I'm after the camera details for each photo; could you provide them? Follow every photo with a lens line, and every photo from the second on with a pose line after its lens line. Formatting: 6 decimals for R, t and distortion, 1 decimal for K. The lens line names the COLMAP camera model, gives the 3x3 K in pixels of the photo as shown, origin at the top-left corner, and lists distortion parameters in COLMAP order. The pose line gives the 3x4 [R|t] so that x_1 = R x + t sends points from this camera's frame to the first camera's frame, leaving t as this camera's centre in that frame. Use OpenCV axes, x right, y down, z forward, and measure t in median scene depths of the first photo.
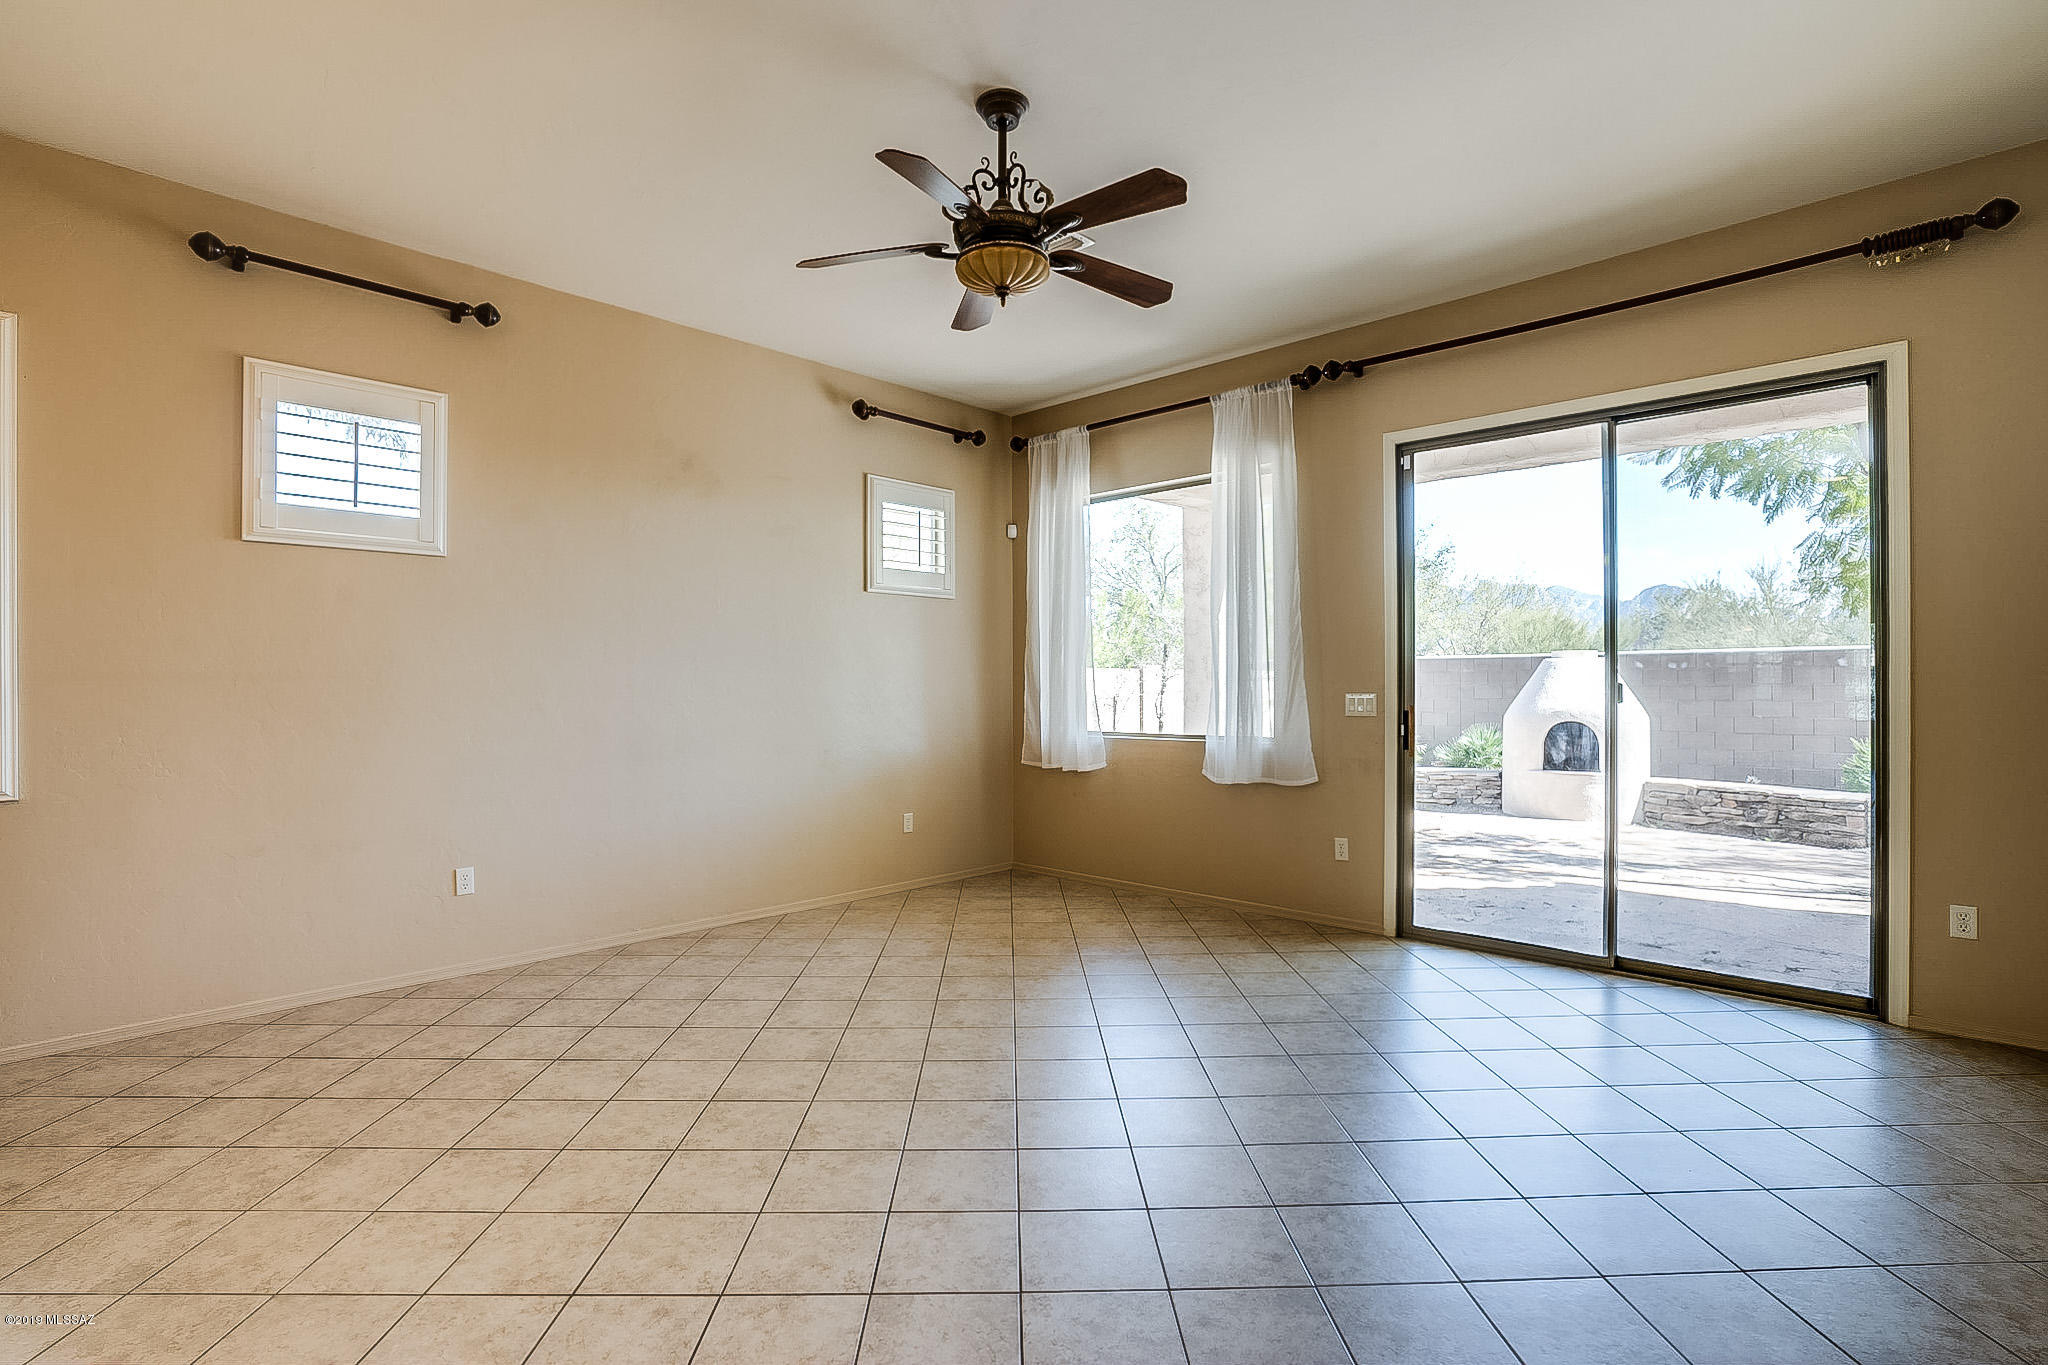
lens RADIAL K [[947.7, 0, 1027.2], [0, 947.7, 680.6], [0, 0, 1]] dist [-0.057254, 0.018982]
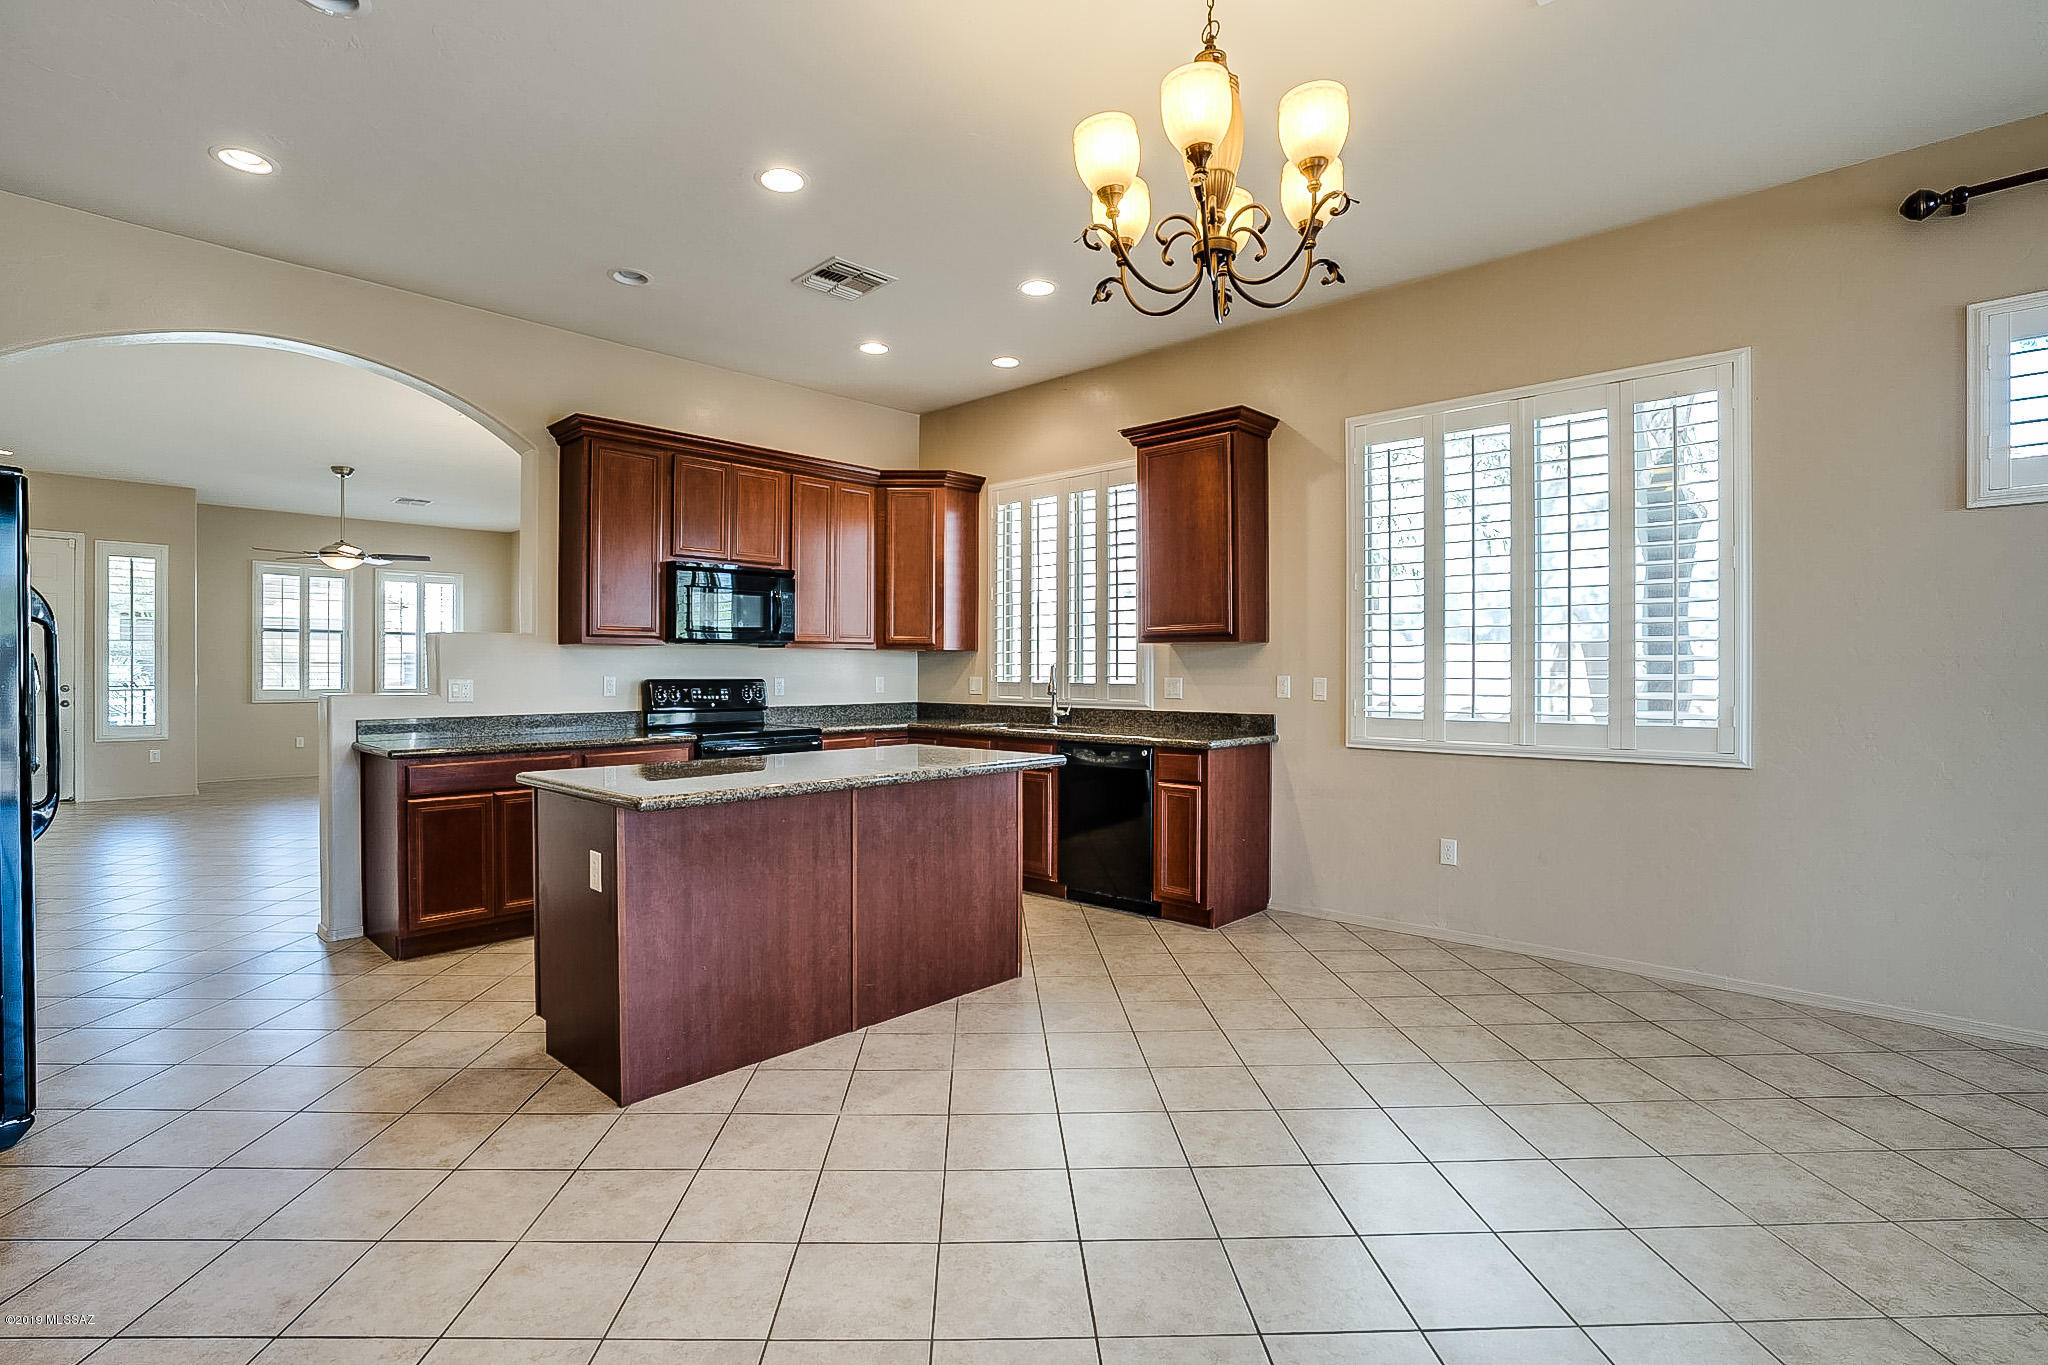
lens RADIAL K [[990.7, 0, 1030.4], [0, 990.7, 675.1], [0, 0, 1]] dist [-0.060573, 0.021146]
pose [[0.007540, 0.005768, -0.999955, 0.060994], [0.003577, 0.999977, 0.005795, 0.002015], [0.999965, -0.003620, 0.007519, 0.049067]]
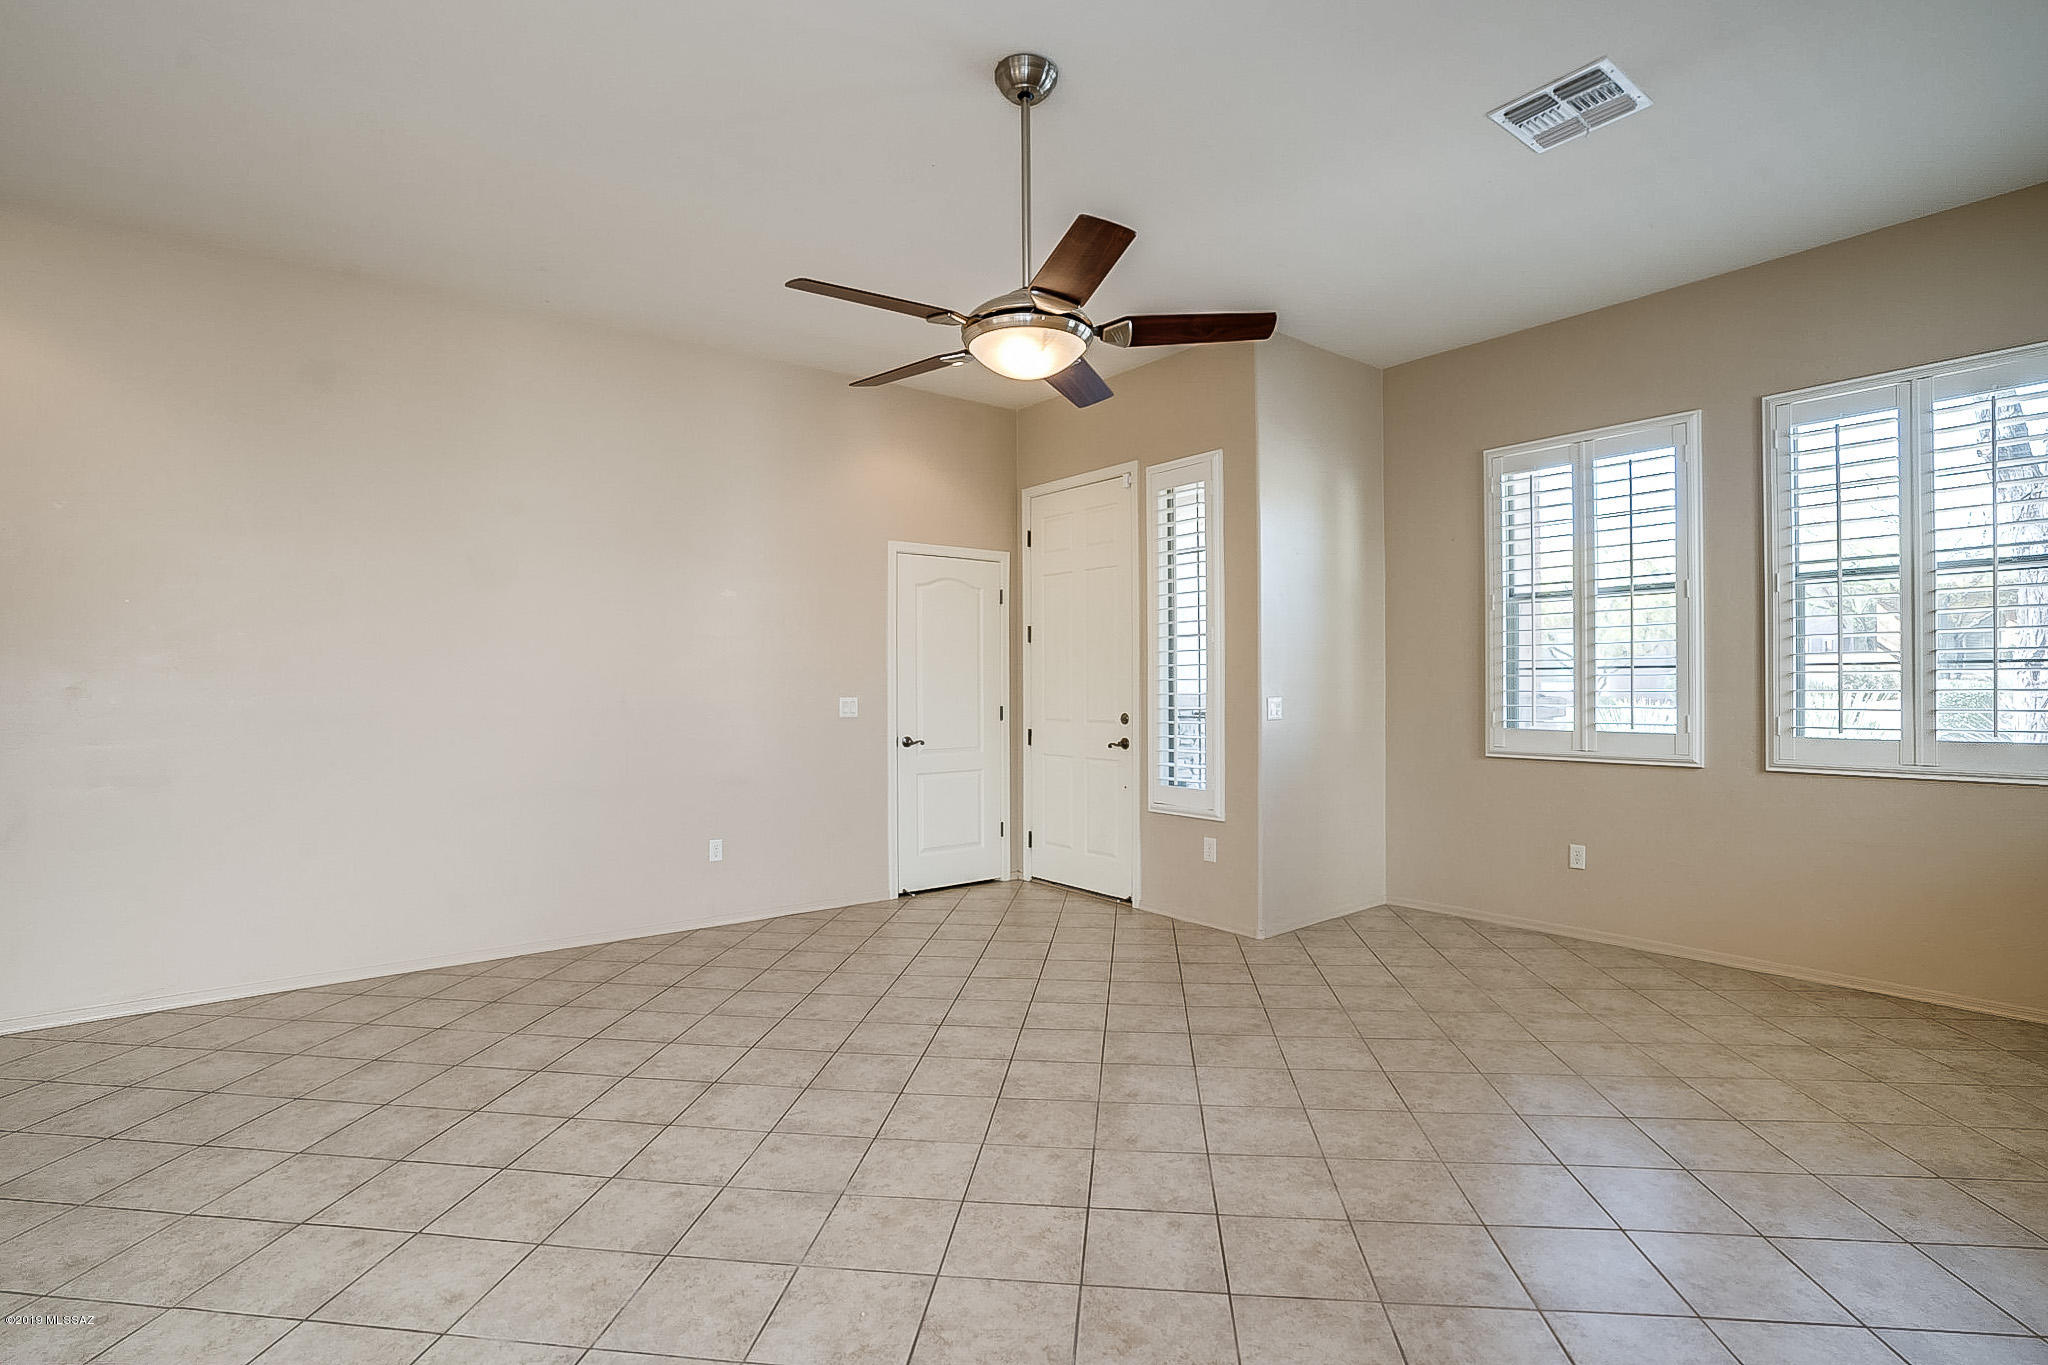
lens RADIAL K [[966.6, 0, 1020.1], [0, 966.6, 680.2], [0, 0, 1]] dist [-0.059341, 0.019711]
pose [[-0.990312, 0.008241, 0.138615, -1.654079], [0.006295, 0.999876, -0.014469, 0.001764], [-0.138717, -0.013456, -0.990241, -0.586599]]
